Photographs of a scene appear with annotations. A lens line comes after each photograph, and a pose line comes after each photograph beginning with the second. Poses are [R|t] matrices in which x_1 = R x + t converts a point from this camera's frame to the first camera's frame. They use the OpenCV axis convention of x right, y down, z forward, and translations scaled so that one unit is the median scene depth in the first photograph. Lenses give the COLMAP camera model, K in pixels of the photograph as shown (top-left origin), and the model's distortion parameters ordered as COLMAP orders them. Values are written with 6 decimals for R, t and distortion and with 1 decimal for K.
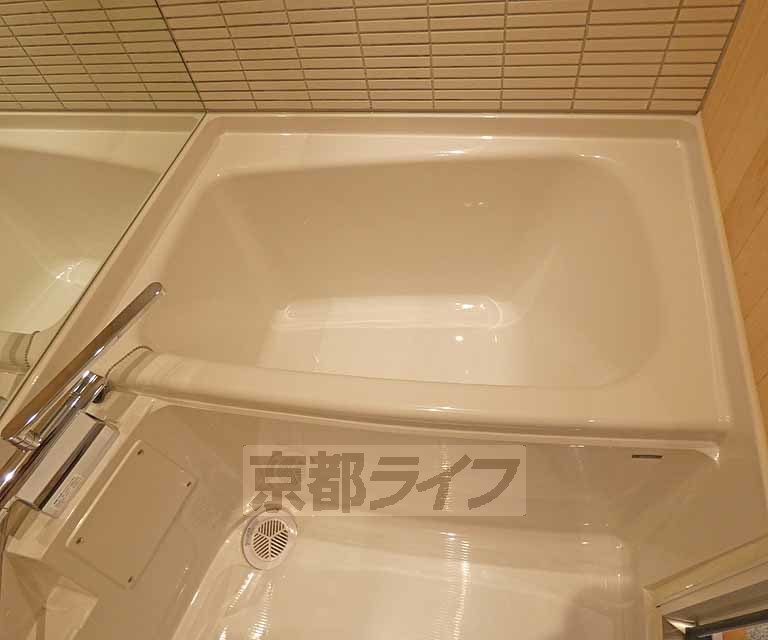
lens RADIAL K [[510.3, 0, 381.7], [0, 510.3, 289.8], [0, 0, 1]] dist [-0.002074, -0.005680]
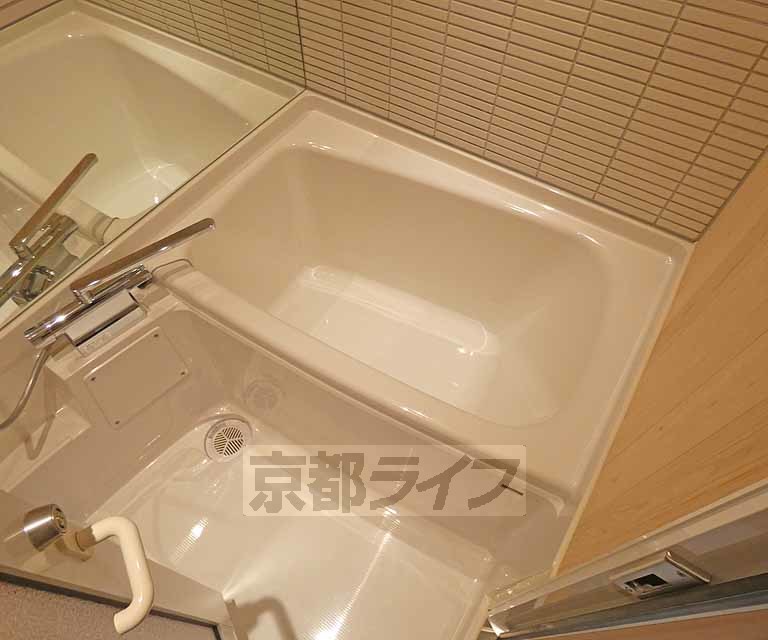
lens RADIAL K [[510.3, 0, 381.7], [0, 510.3, 289.8], [0, 0, 1]] dist [-0.002074, -0.005680]
pose [[0.926956, 0.364787, -0.087655, 0.115198], [-0.360693, 0.930799, 0.059280, -0.065584], [0.103214, -0.023333, 0.994386, -0.205078]]
